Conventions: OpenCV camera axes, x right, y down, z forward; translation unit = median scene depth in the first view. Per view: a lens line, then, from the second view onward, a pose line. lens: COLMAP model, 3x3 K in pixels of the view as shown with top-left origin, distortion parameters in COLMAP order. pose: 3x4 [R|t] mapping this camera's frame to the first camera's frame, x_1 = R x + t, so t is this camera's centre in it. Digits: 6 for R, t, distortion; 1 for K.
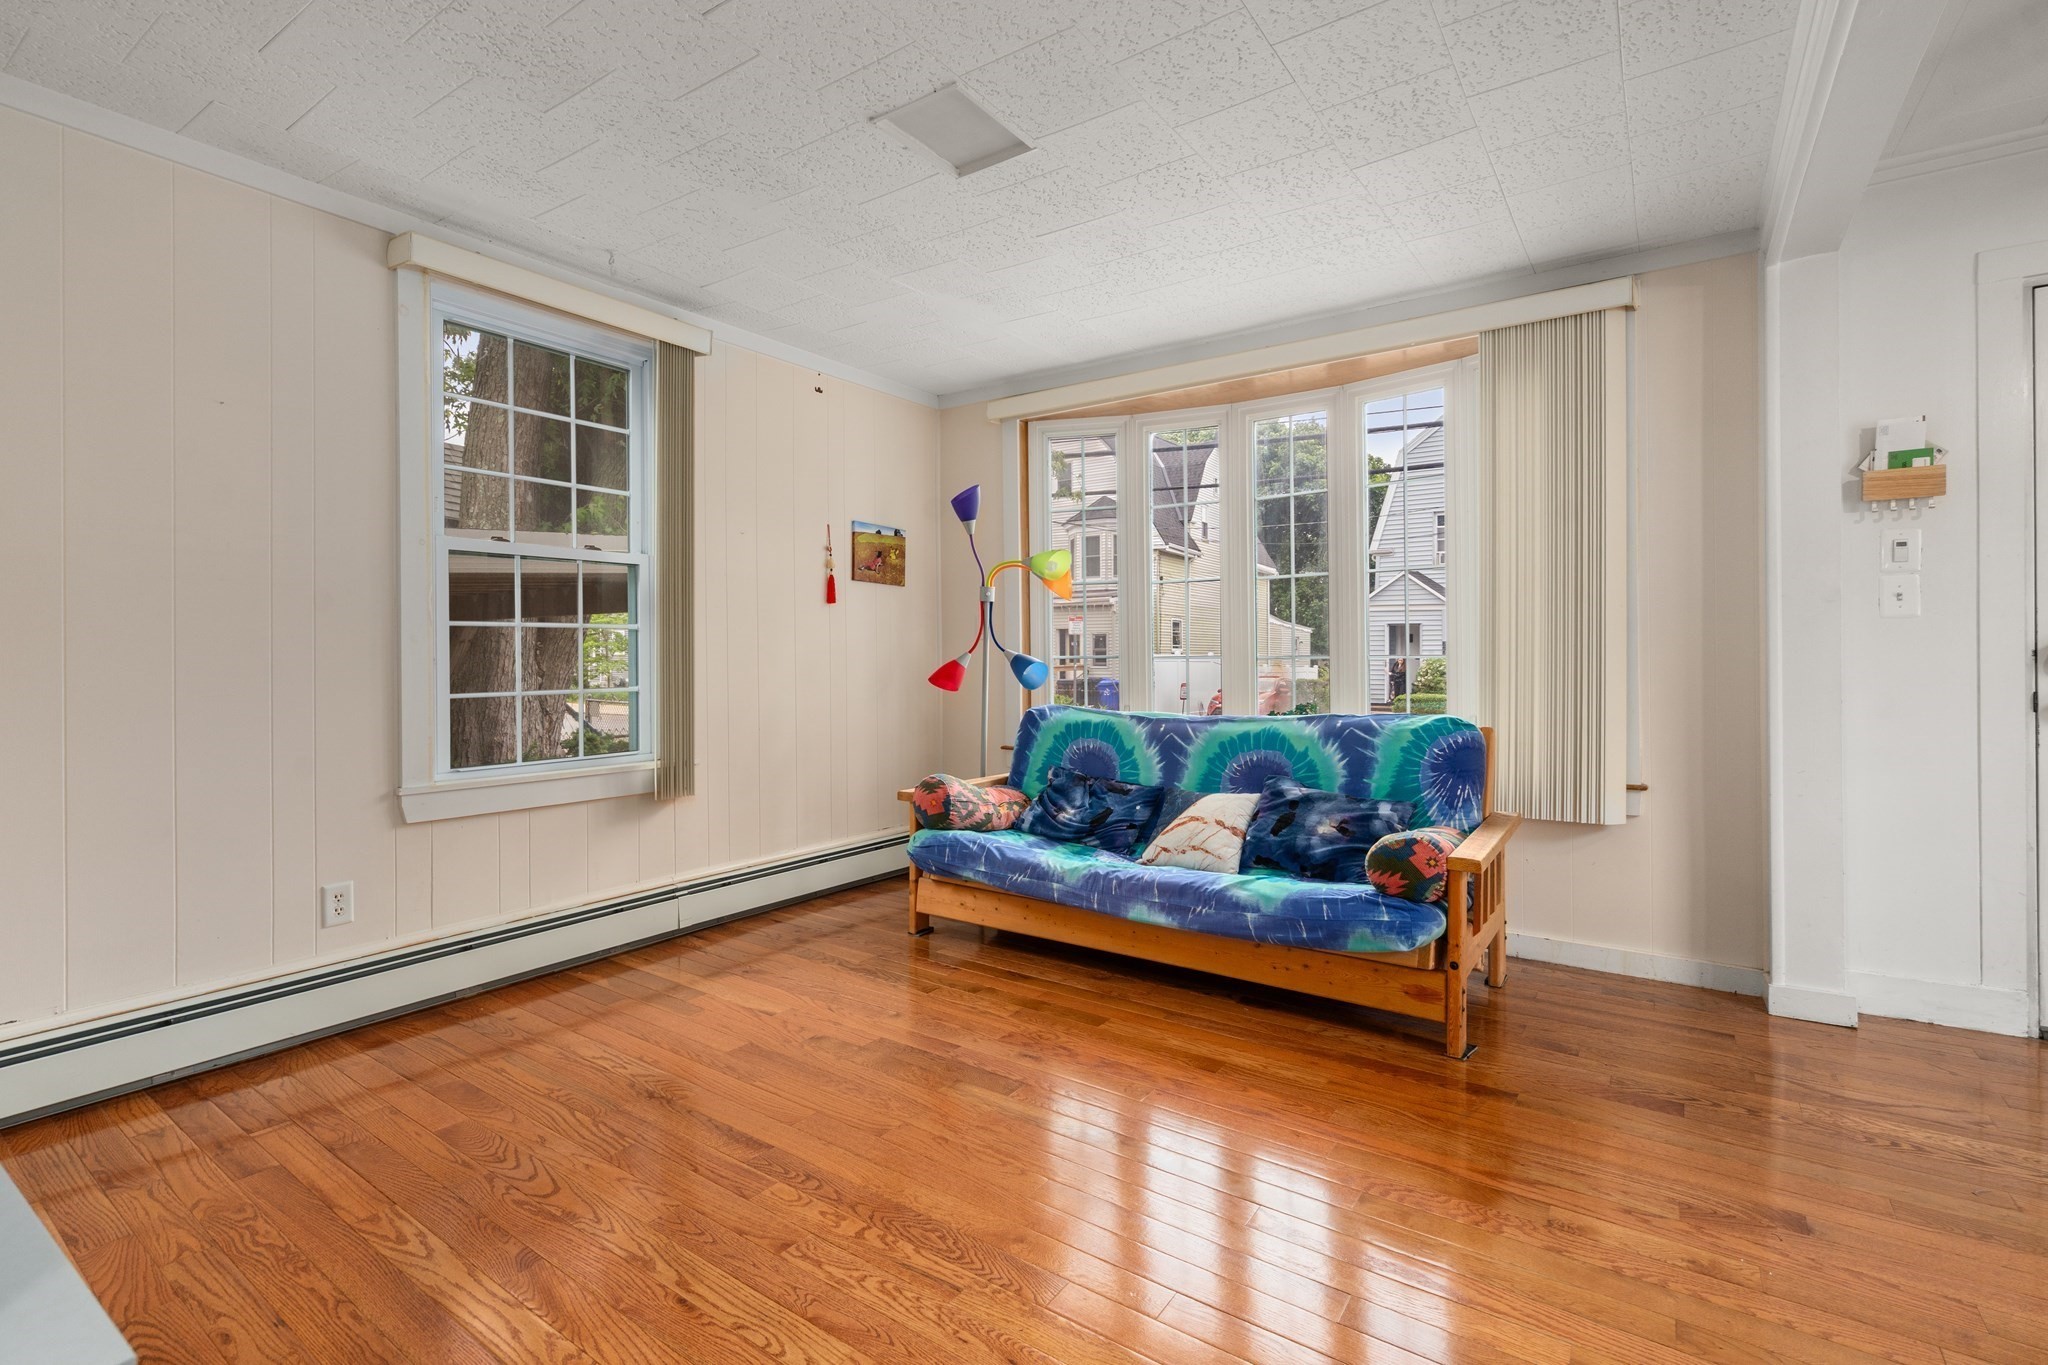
lens RADIAL K [[933.2, 0, 1019.9], [0, 933.2, 661.6], [0, 0, 1]] dist [-0.005592, -0.000611]
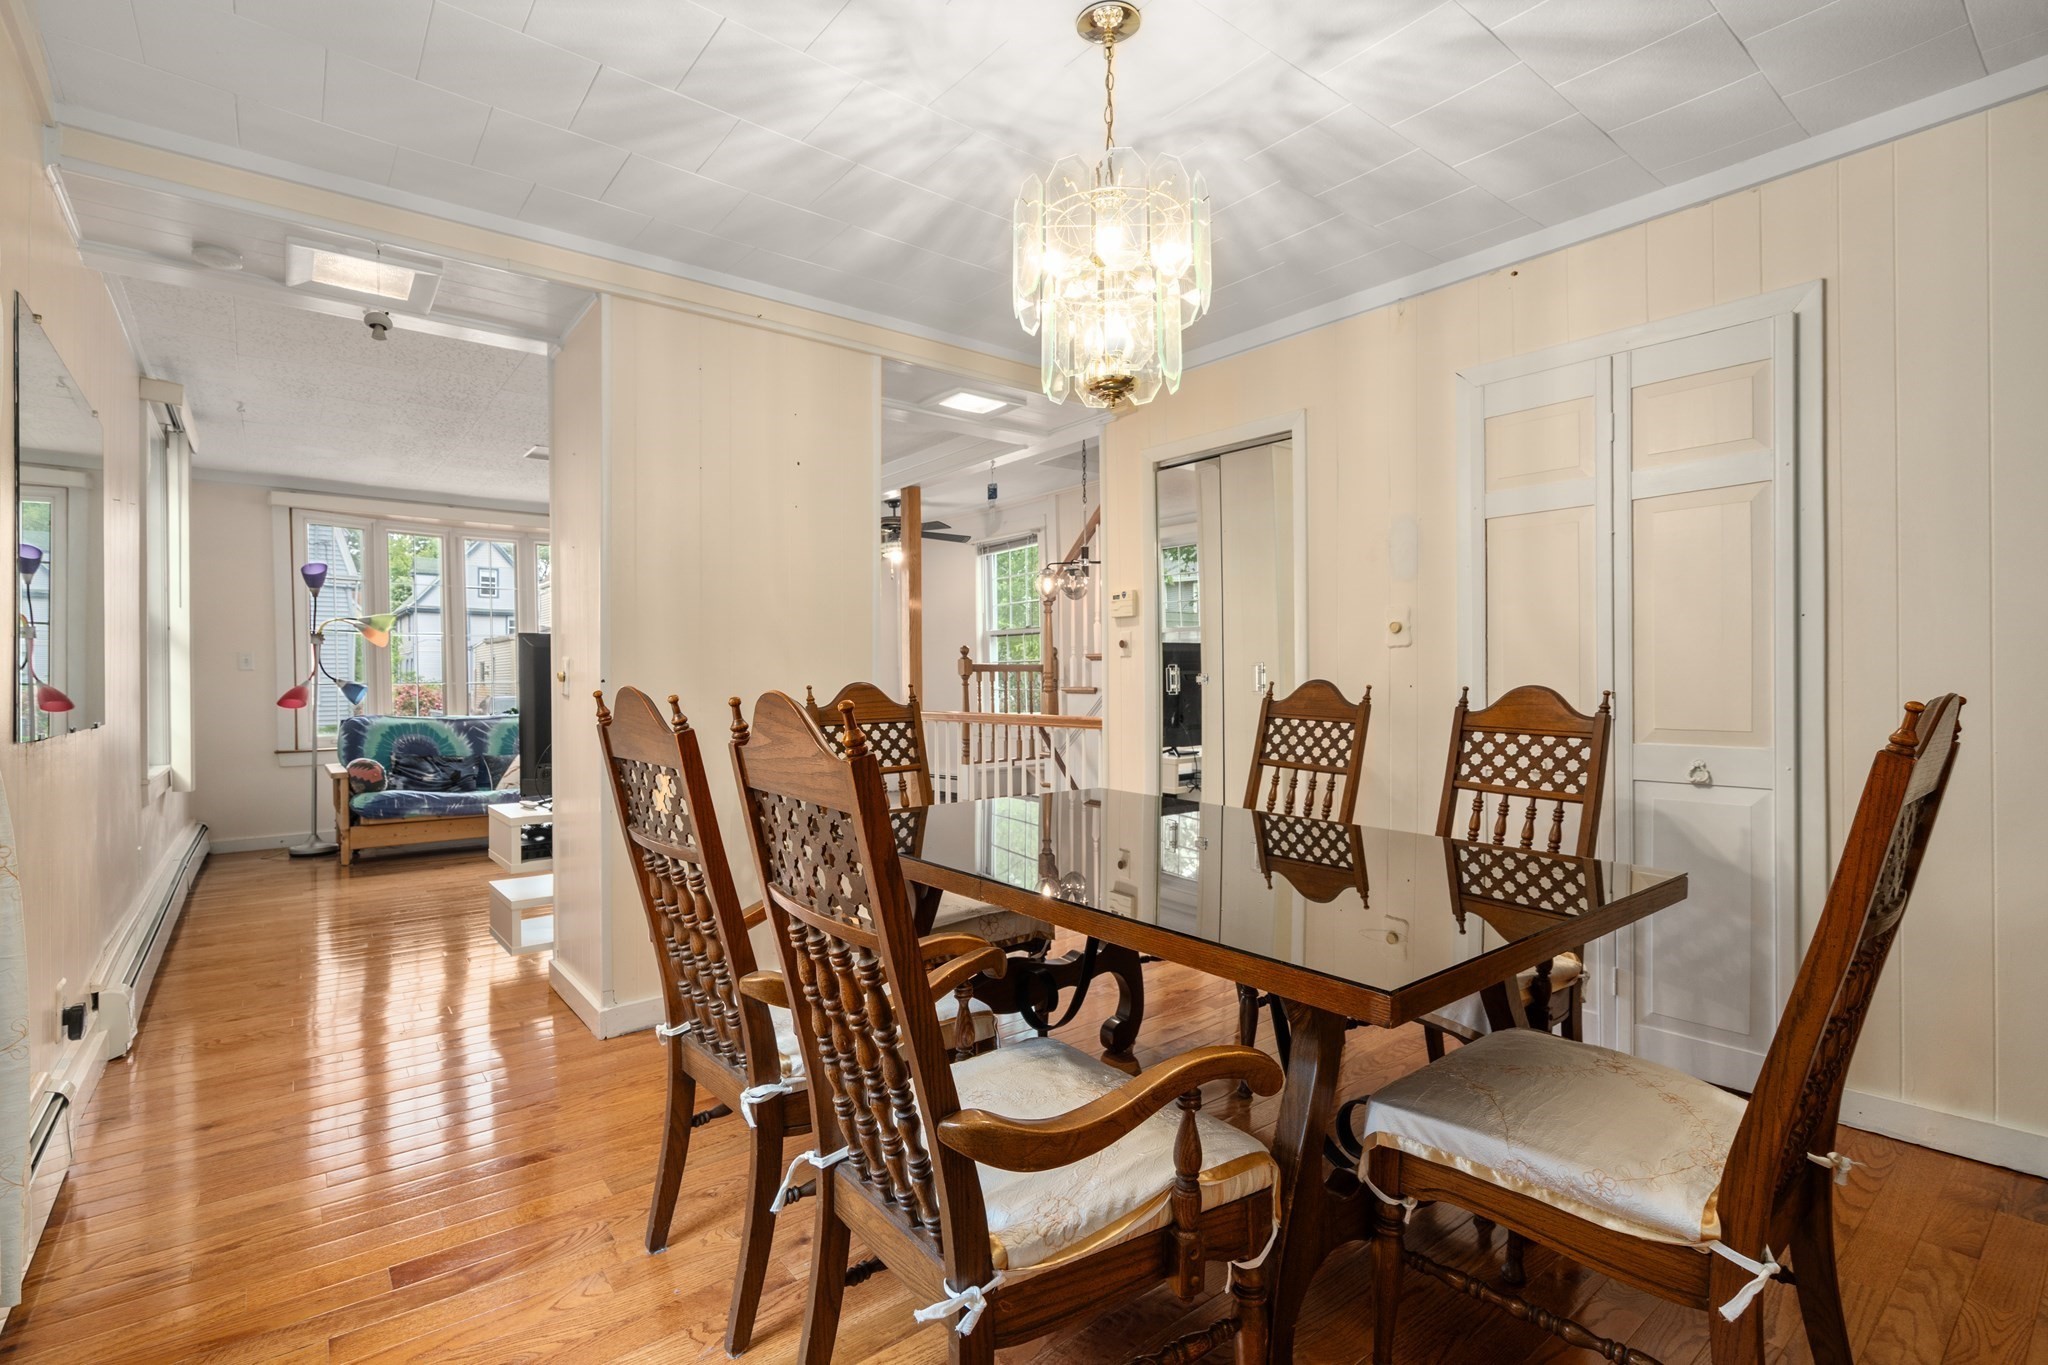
lens RADIAL K [[933.2, 0, 1011.1], [0, 933.2, 677.3], [0, 0, 1]] dist [-0.005592, -0.000611]
pose [[0.290240, 0.001838, 0.956952, -1.270870], [0.011026, 0.999925, -0.005265, 0.005182], [-0.956891, 0.012080, 0.290198, -0.495456]]
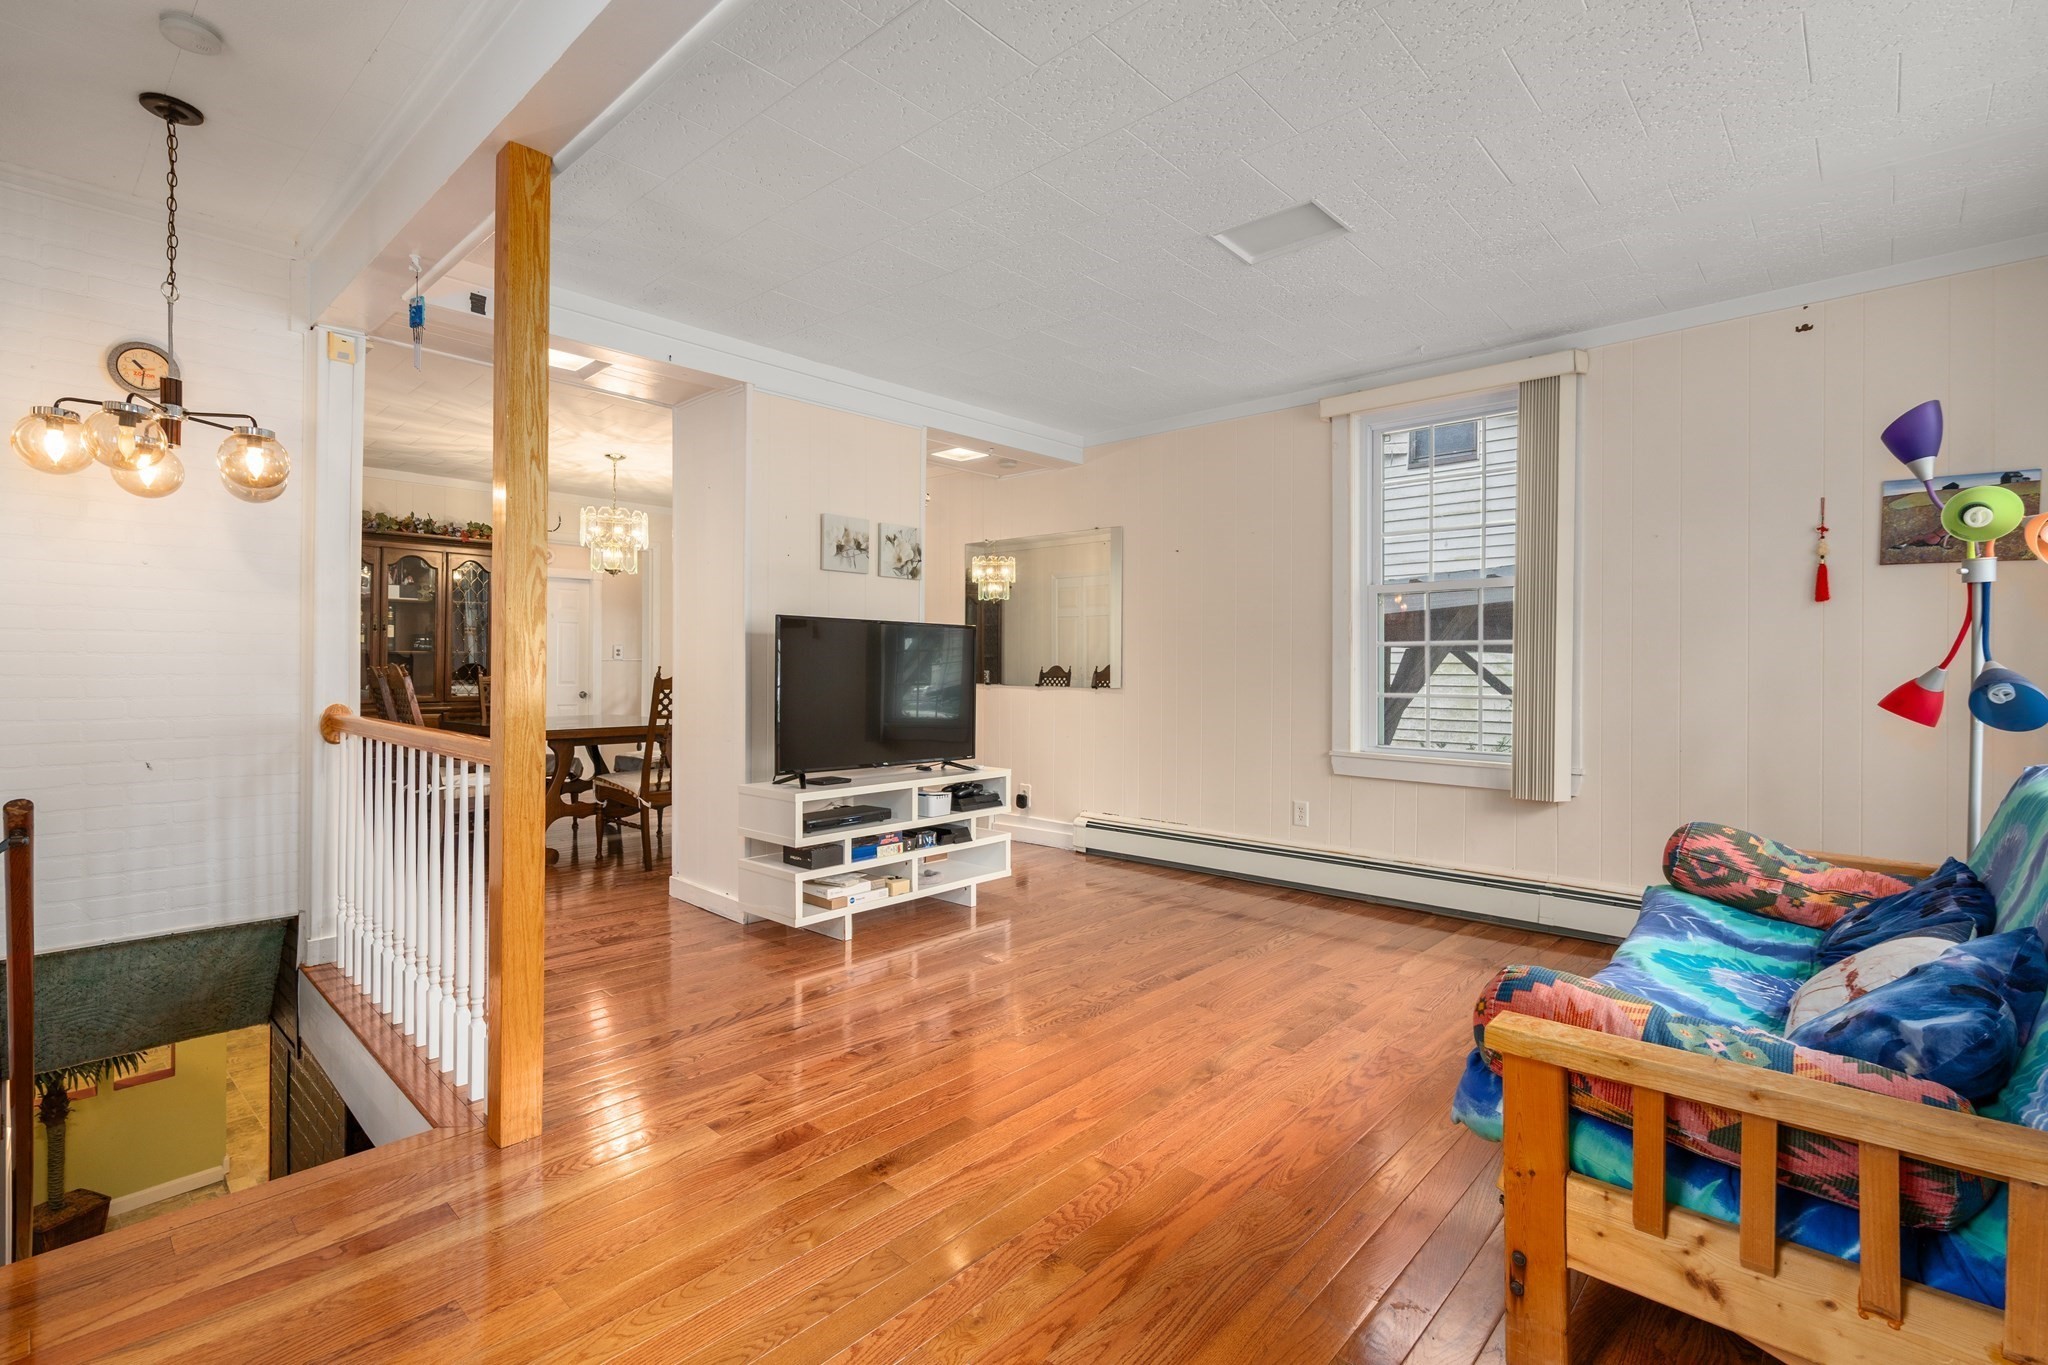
lens RADIAL K [[933.2, 0, 1015.5], [0, 933.2, 671.8], [0, 0, 1]] dist [-0.005592, -0.000611]
pose [[-0.139034, 0.009364, -0.990243, 0.762974], [-0.011102, 0.999878, 0.011014, -0.006714], [0.990225, 0.012525, -0.138913, 0.542589]]
